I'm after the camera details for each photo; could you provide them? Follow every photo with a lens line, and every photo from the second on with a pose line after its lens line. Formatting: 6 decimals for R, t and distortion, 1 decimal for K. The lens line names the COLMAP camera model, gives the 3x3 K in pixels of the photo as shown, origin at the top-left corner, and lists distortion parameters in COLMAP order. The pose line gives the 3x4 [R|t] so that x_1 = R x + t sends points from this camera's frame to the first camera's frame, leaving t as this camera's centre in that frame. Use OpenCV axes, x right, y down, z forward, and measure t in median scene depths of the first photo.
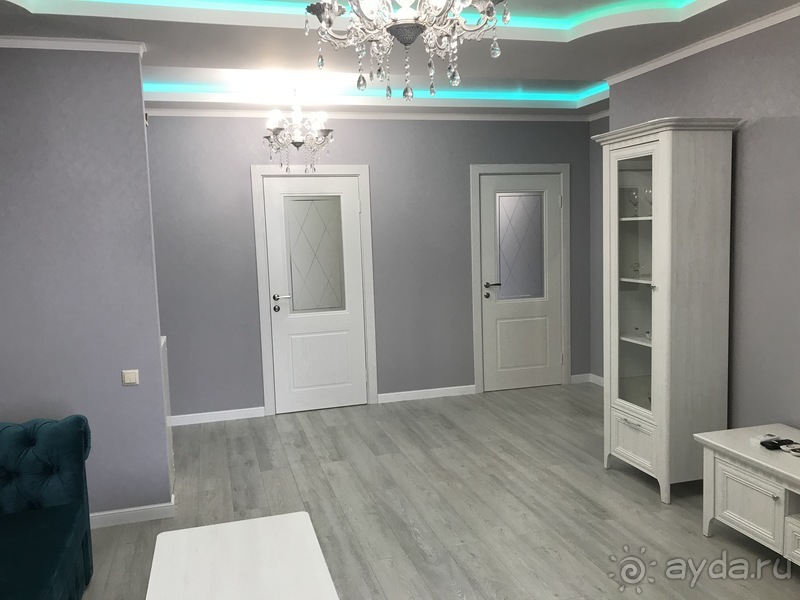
lens RADIAL K [[663.7, 0, 395.8], [0, 663.7, 294.3], [0, 0, 1]] dist [0.032110, -0.034940]
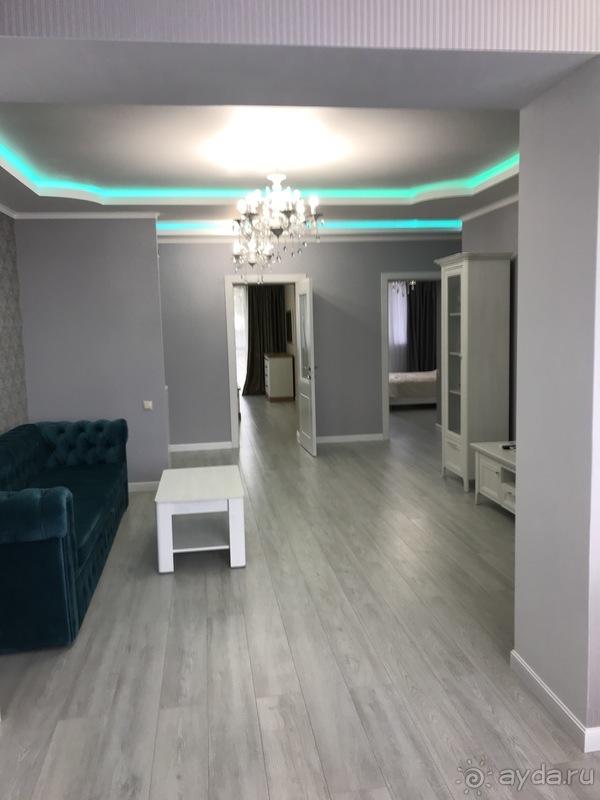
lens RADIAL K [[663.7, 0, 298.3], [0, 663.7, 394.4], [0, 0, 1]] dist [0.032110, -0.034940]
pose [[0.990636, 0.020963, -0.134909, 0.209808], [-0.018796, 0.999673, 0.017312, 0.056985], [0.135228, -0.014614, 0.990707, -0.623357]]
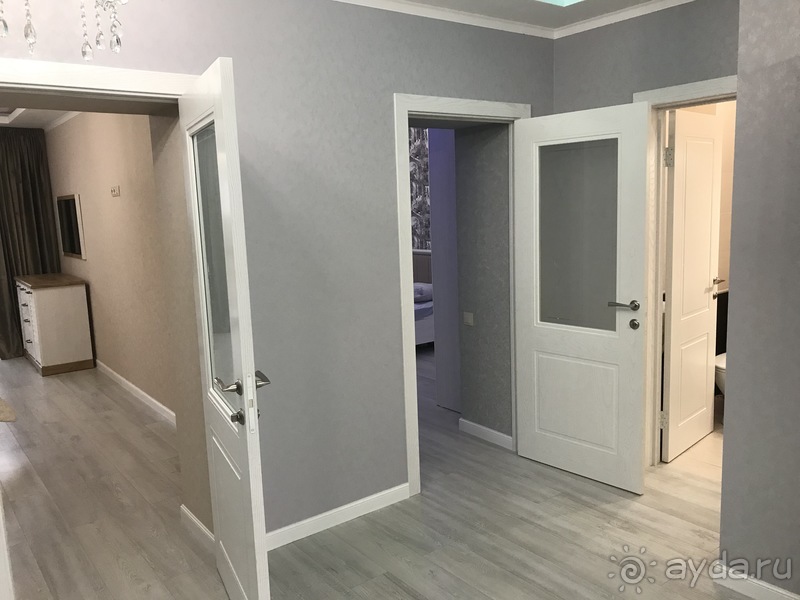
lens RADIAL K [[663.7, 0, 396.1], [0, 663.7, 294.3], [0, 0, 1]] dist [0.032110, -0.034940]
pose [[0.930566, -0.056483, 0.361741, -0.147072], [0.044711, 0.998165, 0.040838, -0.082138], [-0.363384, -0.021828, 0.931384, 0.755600]]
